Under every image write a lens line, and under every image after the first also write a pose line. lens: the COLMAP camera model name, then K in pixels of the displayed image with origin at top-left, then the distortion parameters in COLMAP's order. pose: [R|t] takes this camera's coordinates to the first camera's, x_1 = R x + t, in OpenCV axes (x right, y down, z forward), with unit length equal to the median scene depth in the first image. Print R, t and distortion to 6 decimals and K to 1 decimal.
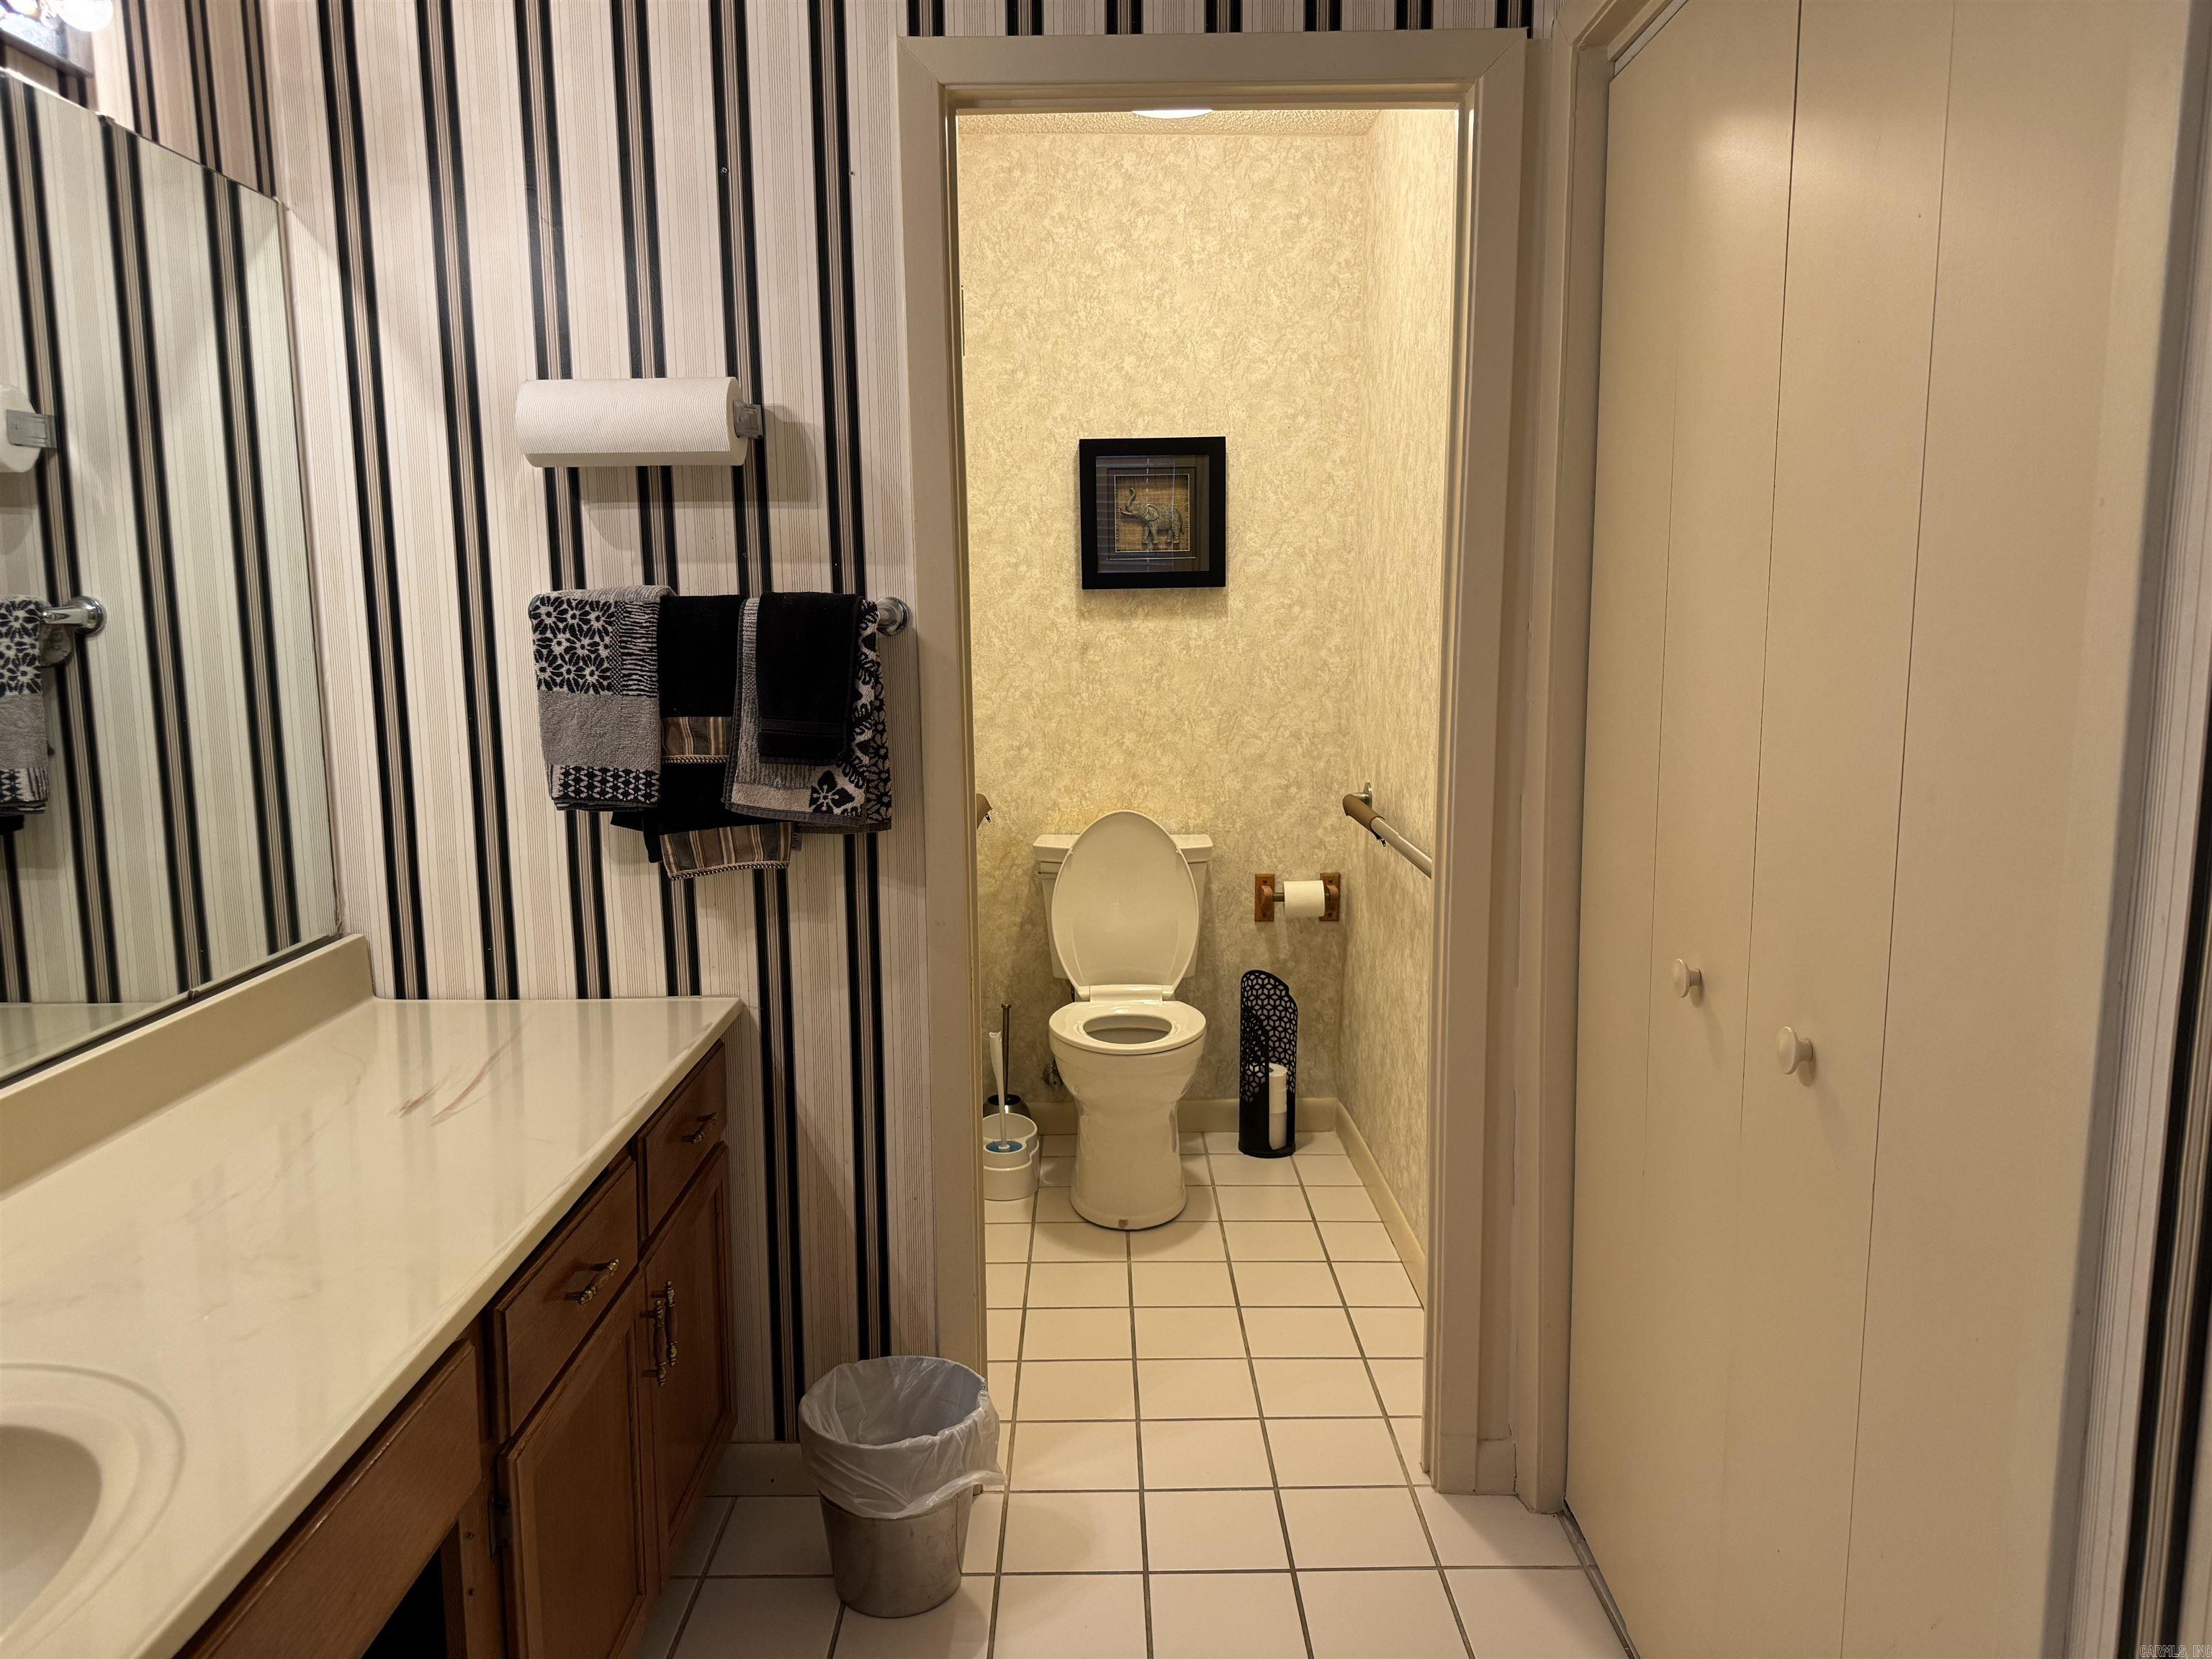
lens RADIAL K [[1580.6, 0, 1106.0], [0, 1580.6, 829.5], [0, 0, 1]] dist [0.097941, -0.176295]
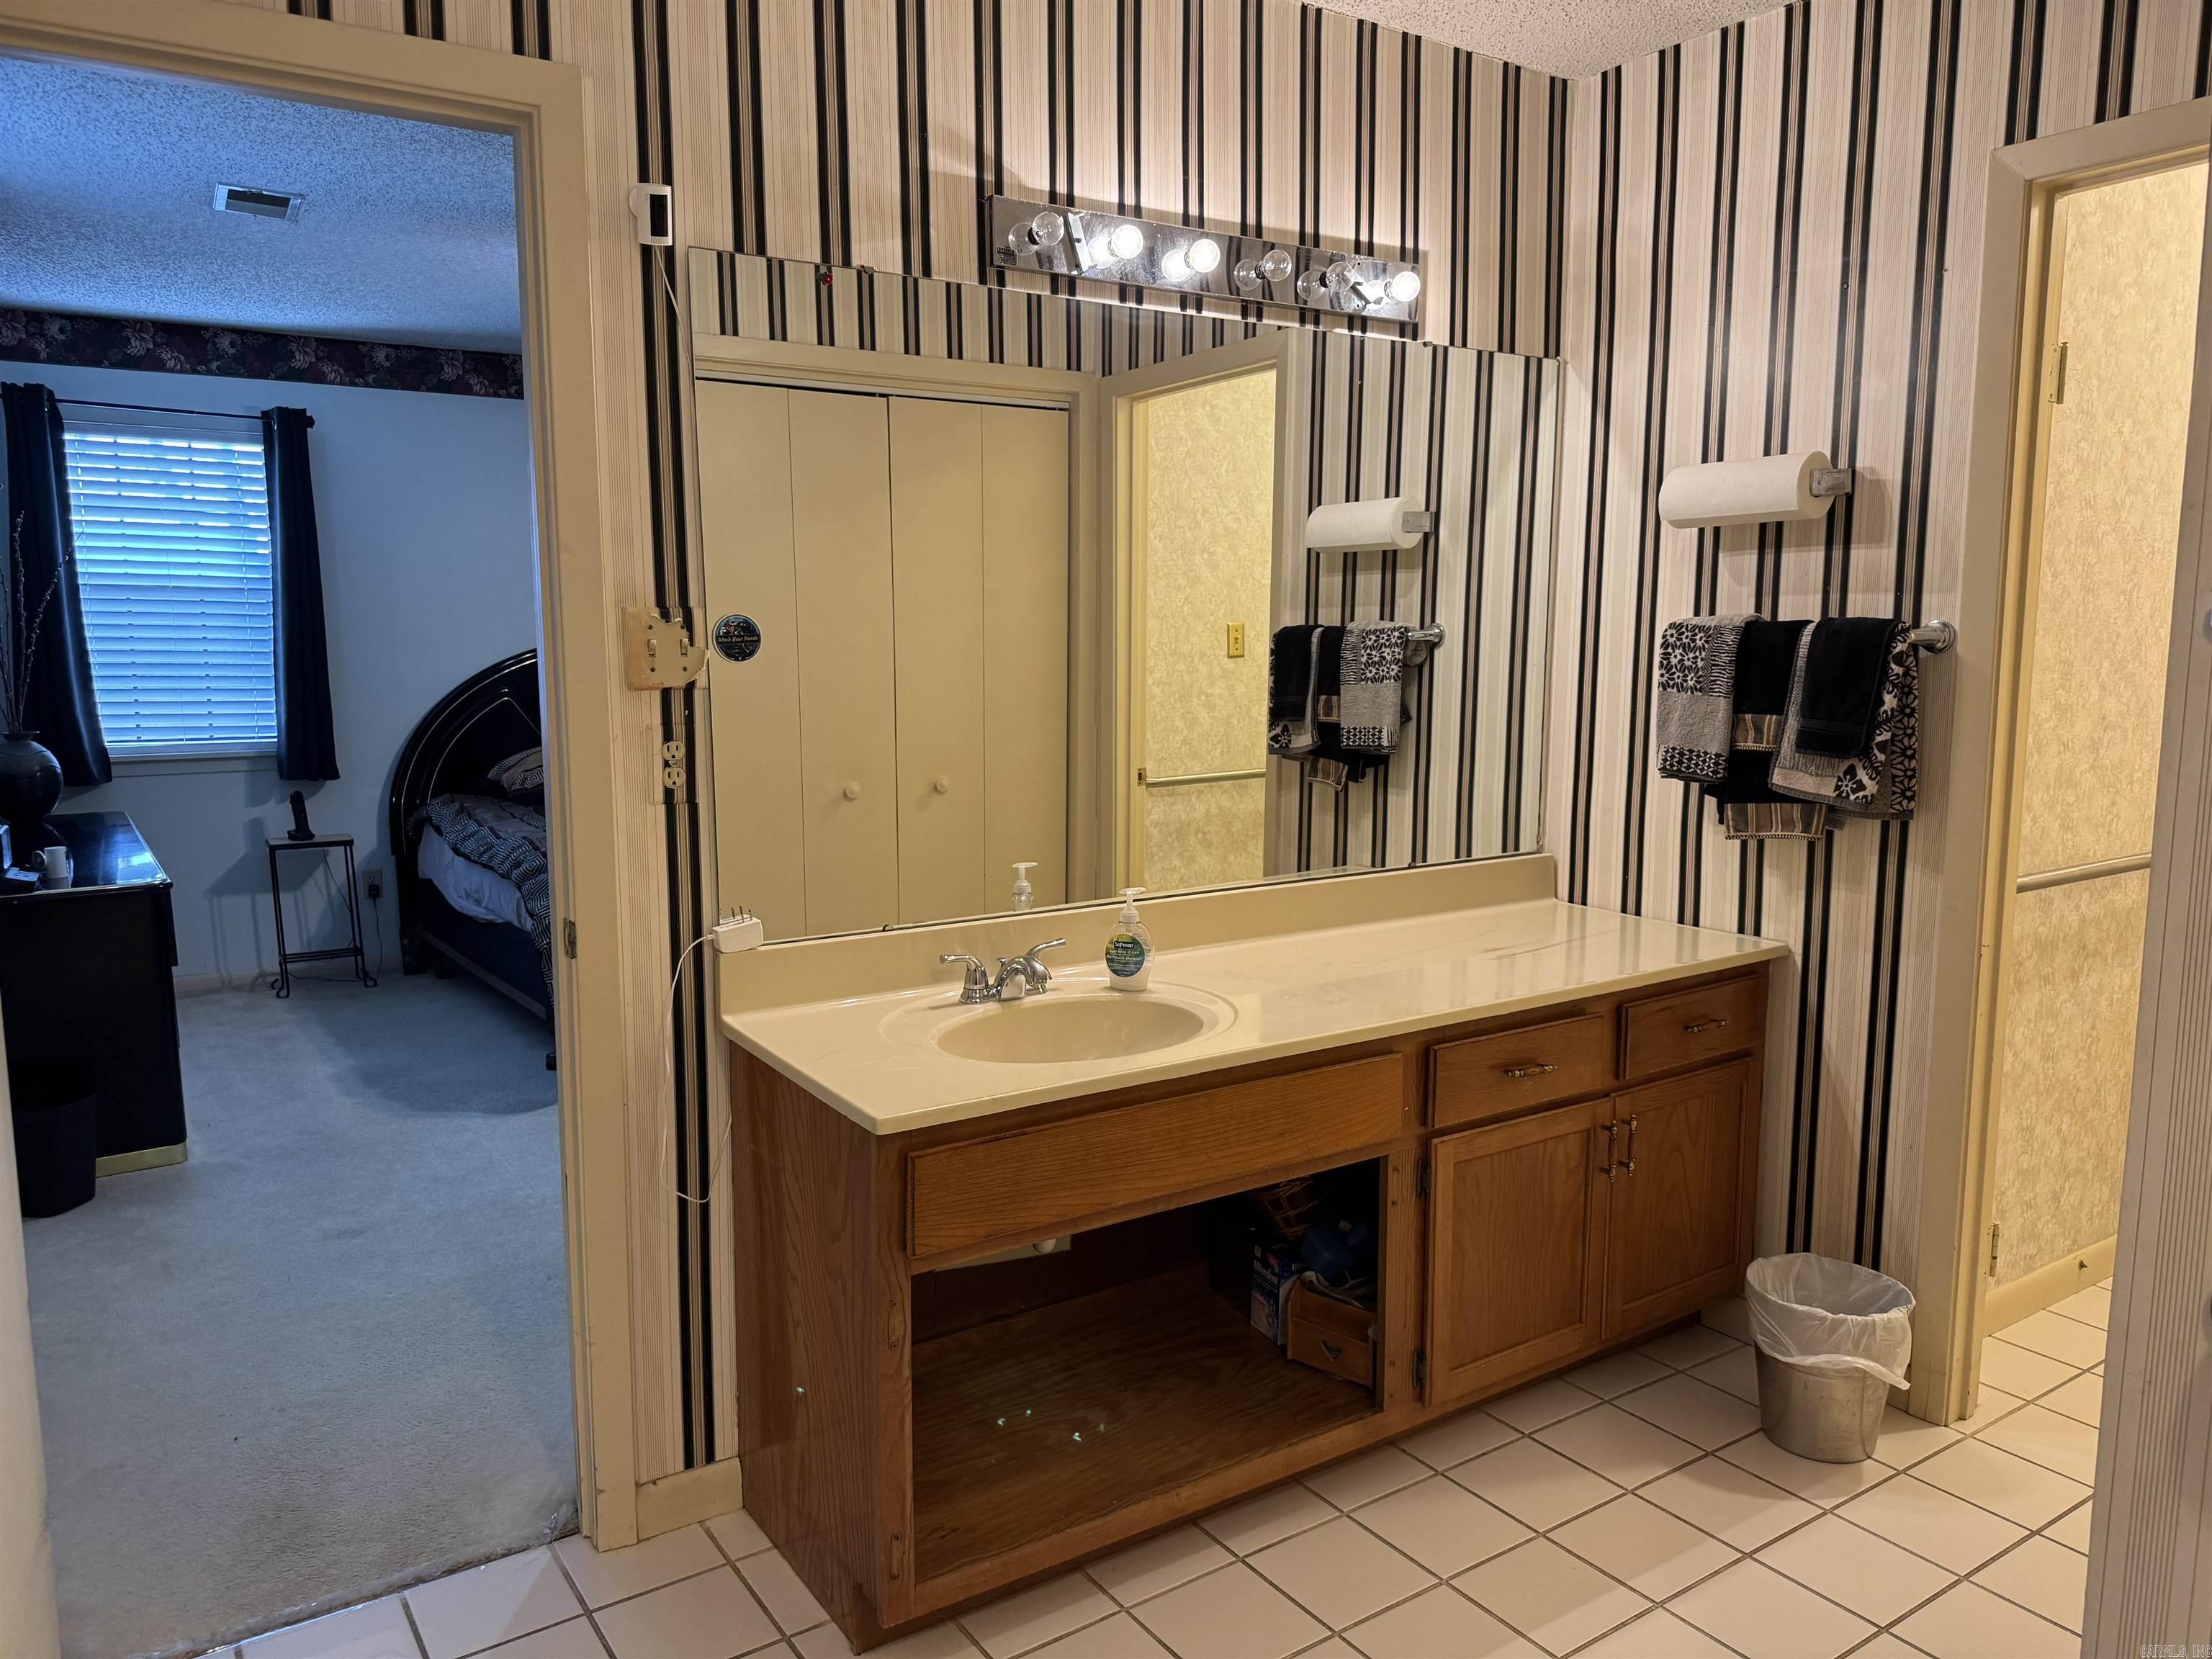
lens RADIAL K [[1580.6, 0, 1106.0], [0, 1580.6, 829.5], [0, 0, 1]] dist [0.097941, -0.176295]
pose [[0.543824, 0.108237, -0.832190, 0.536433], [-0.124262, 0.991102, 0.047702, 0.025126], [0.829949, 0.077468, 0.552435, -0.146271]]
